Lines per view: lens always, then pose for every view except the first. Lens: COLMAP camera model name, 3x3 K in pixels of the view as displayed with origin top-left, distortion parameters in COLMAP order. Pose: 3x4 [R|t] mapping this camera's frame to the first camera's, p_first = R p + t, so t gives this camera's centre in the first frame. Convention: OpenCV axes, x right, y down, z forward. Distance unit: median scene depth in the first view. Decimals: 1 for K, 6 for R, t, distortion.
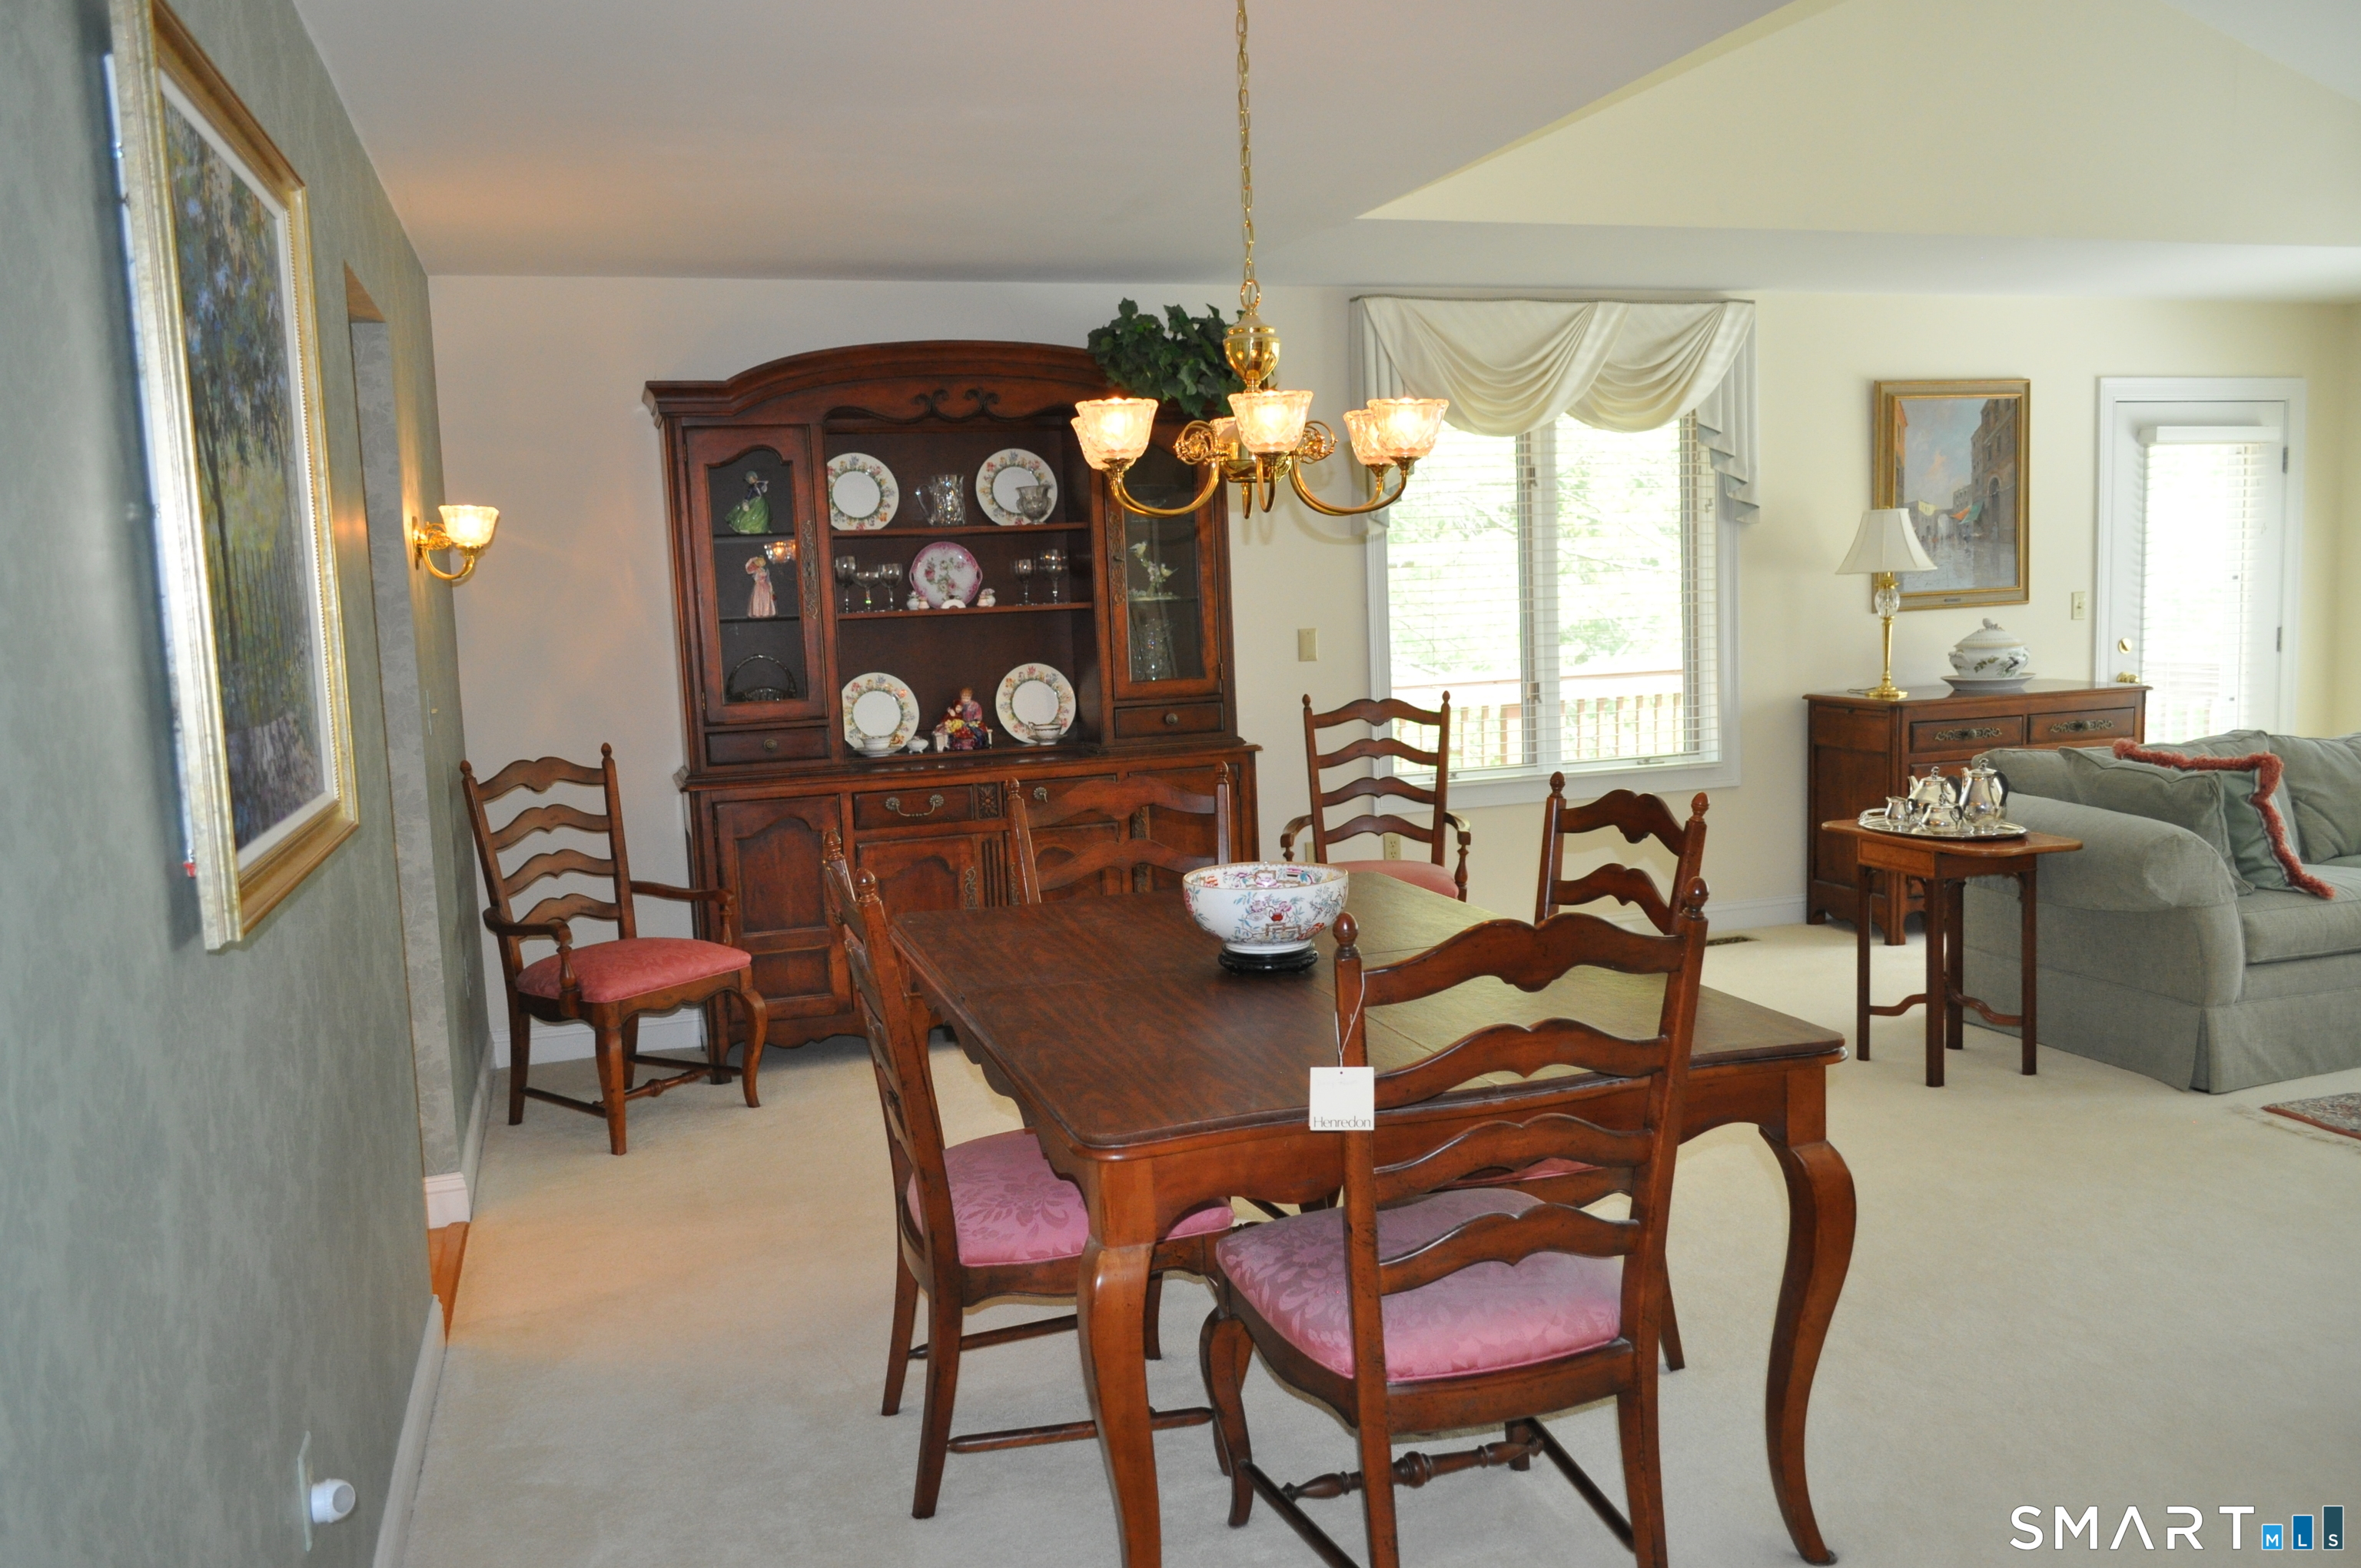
lens RADIAL K [[1844.8, 0, 1154.5], [0, 1844.8, 792.8], [0, 0, 1]] dist [-0.002947, 0.002639]
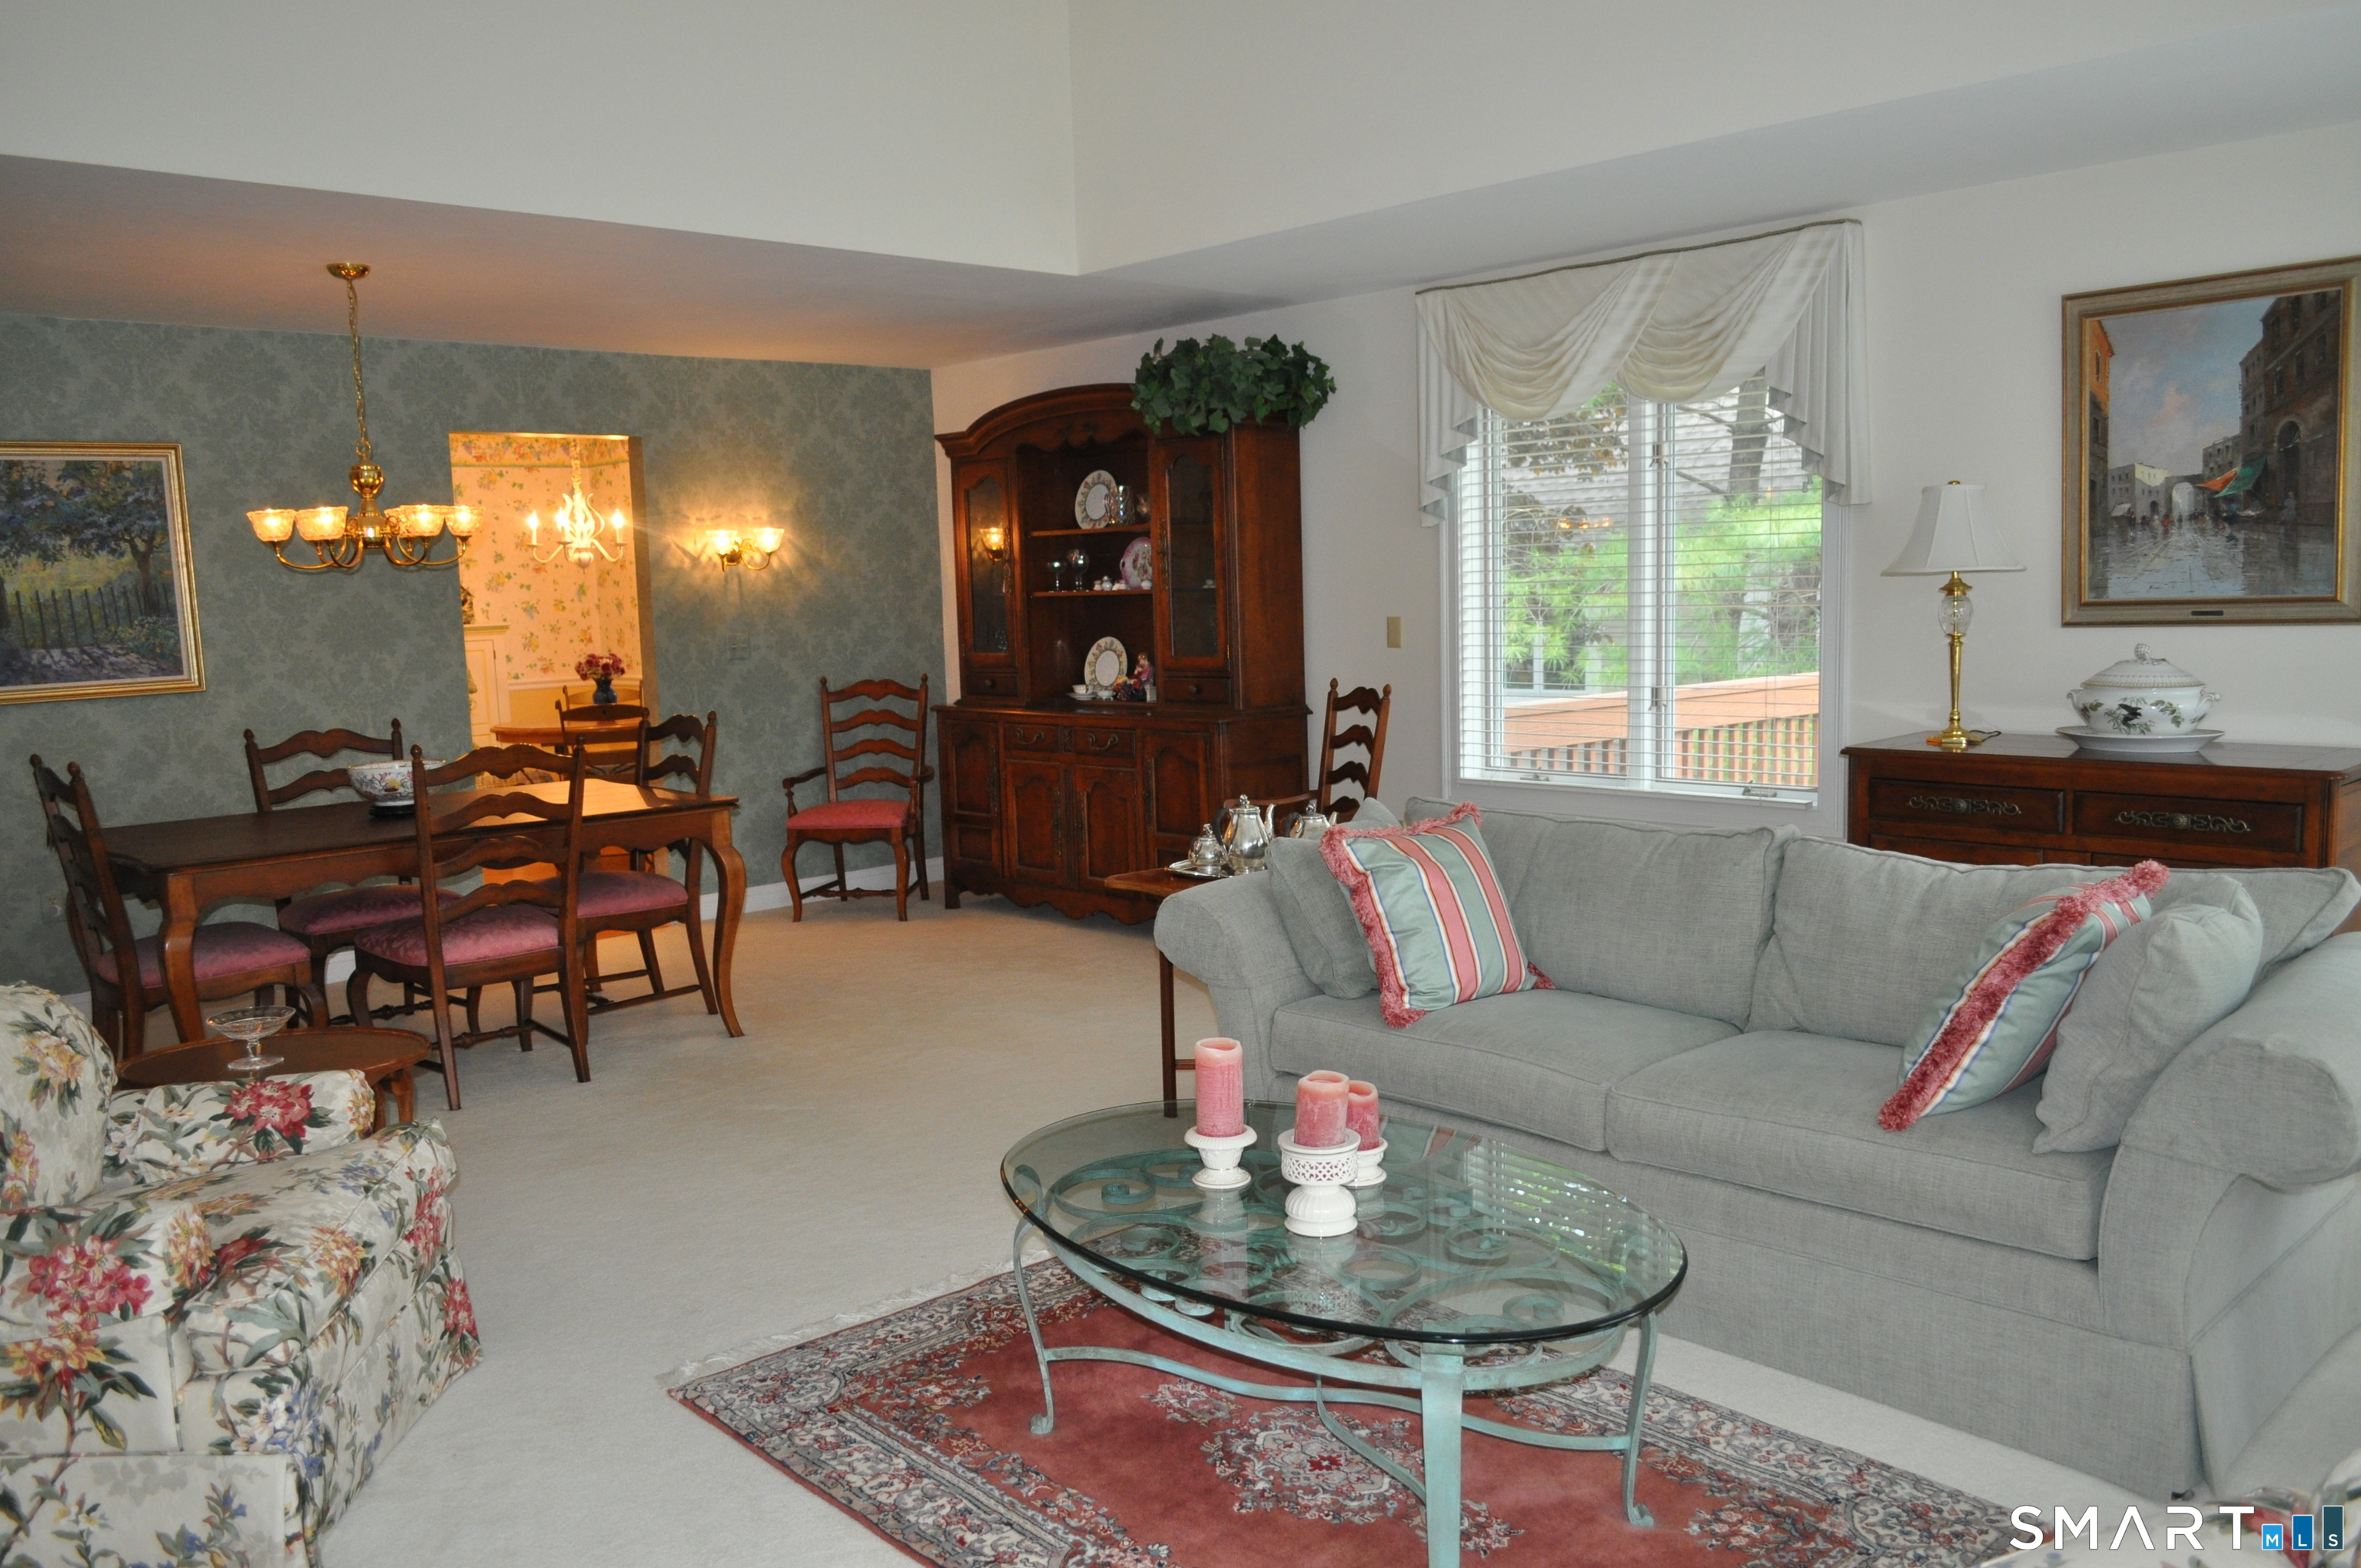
lens RADIAL K [[1844.8, 0, 1180.5], [0, 1844.8, 778.3], [0, 0, 1]] dist [-0.002947, 0.002639]
pose [[0.423358, 0.126424, -0.897098, 1.142069], [-0.078281, 0.991617, 0.102802, -0.111309], [0.902574, 0.026704, 0.429705, 0.511340]]
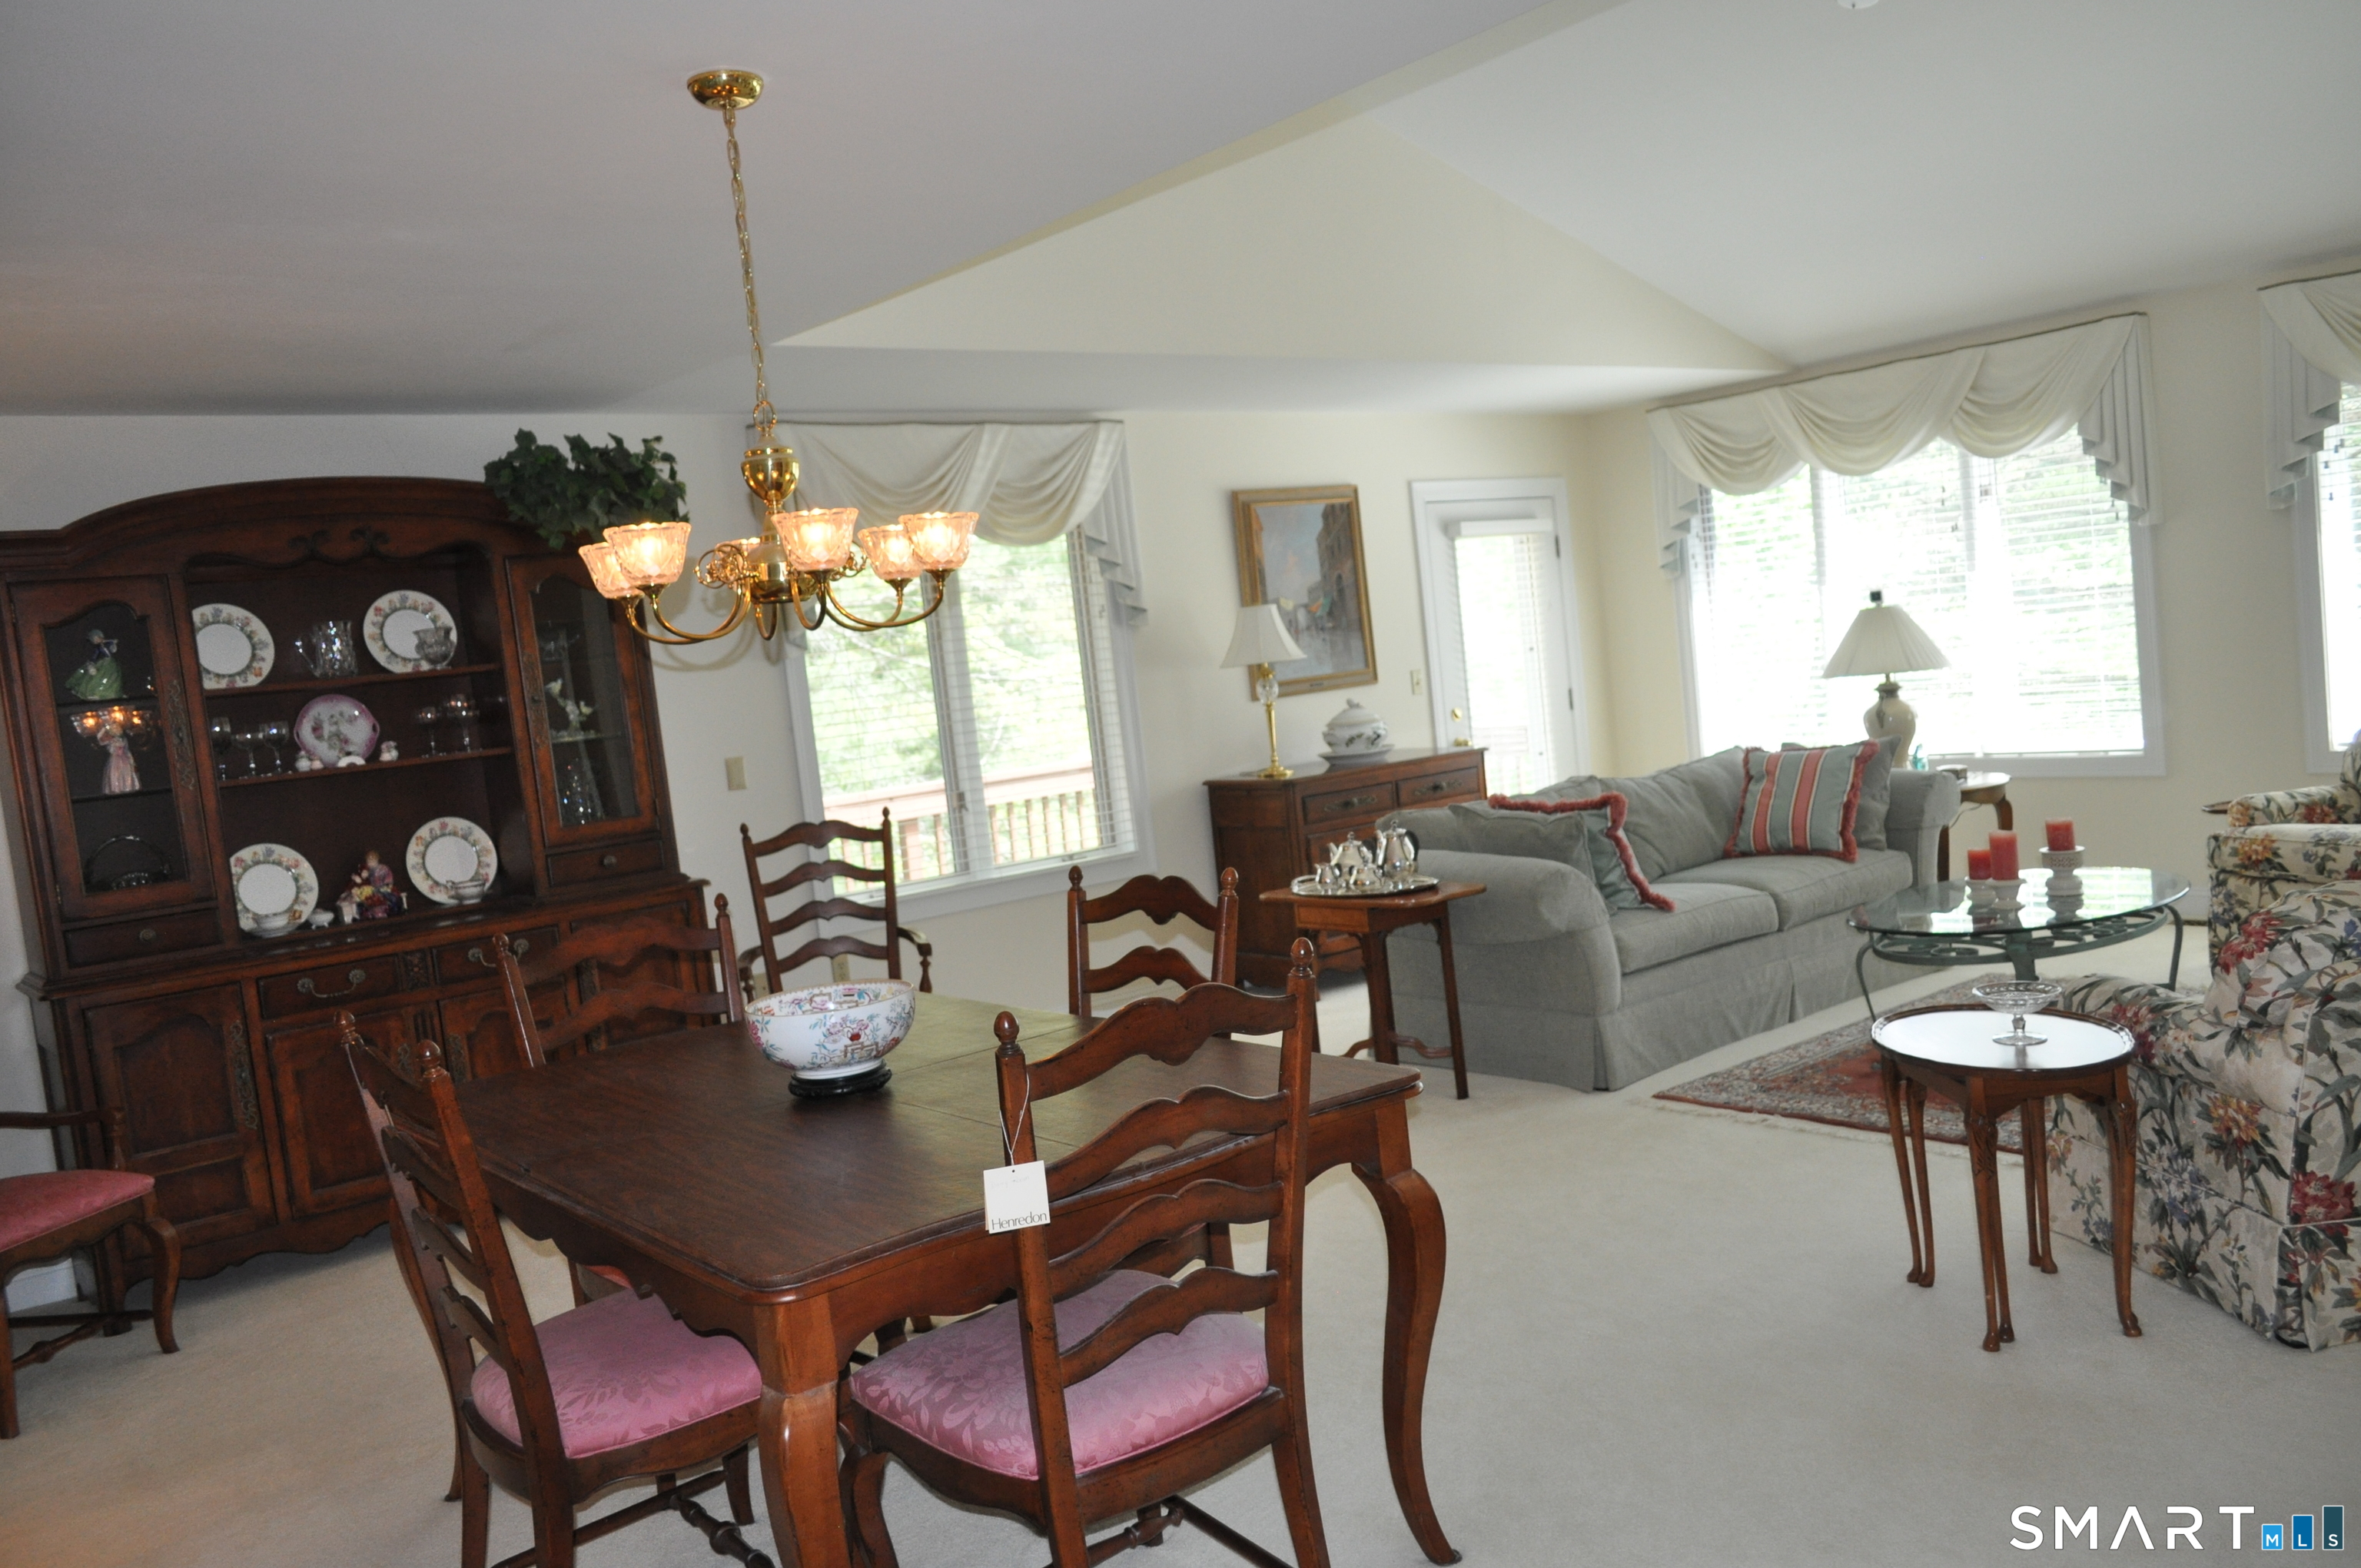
lens RADIAL K [[1844.8, 0, 1166.9], [0, 1844.8, 790.7], [0, 0, 1]] dist [-0.002947, 0.002639]
pose [[0.932817, -0.087930, 0.349458, -0.054921], [0.111355, 0.992646, -0.047475, 0.001124], [-0.342714, 0.083199, 0.935748, 0.004731]]
